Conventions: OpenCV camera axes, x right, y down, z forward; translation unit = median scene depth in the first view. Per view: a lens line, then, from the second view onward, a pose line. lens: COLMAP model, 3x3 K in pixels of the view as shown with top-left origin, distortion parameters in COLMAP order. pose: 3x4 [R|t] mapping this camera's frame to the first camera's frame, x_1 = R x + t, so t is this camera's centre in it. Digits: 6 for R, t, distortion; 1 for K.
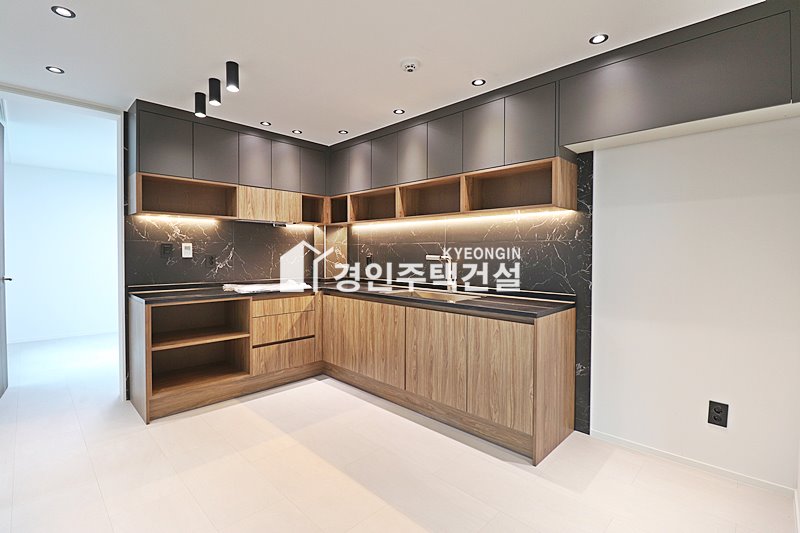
lens RADIAL K [[370.6, 0, 399.9], [0, 370.6, 259.4], [0, 0, 1]] dist [0.000593, -0.014581]
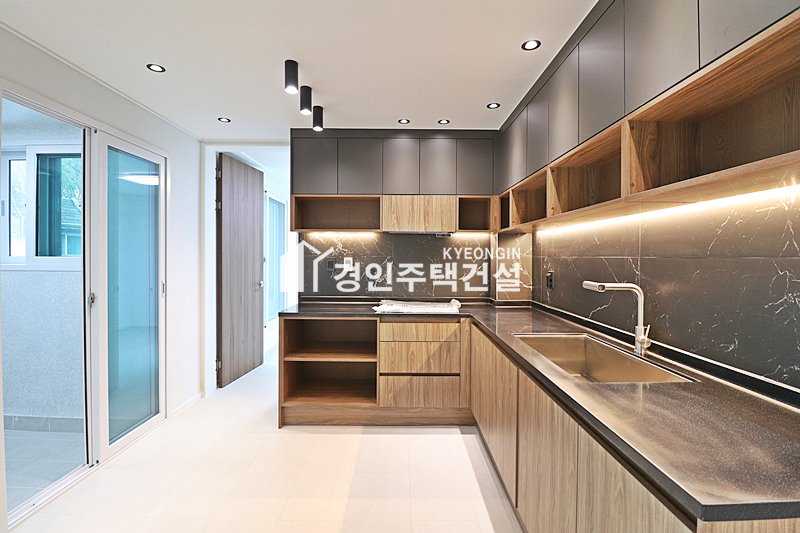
lens RADIAL K [[364.4, 0, 425.0], [0, 364.4, 259.1], [0, 0, 1]] dist [0.001121, -0.013206]
pose [[0.706584, 0.007093, -0.707594, 0.285210], [-0.015353, 0.999868, -0.005308, -0.036440], [0.707463, 0.014614, 0.706599, 0.429543]]
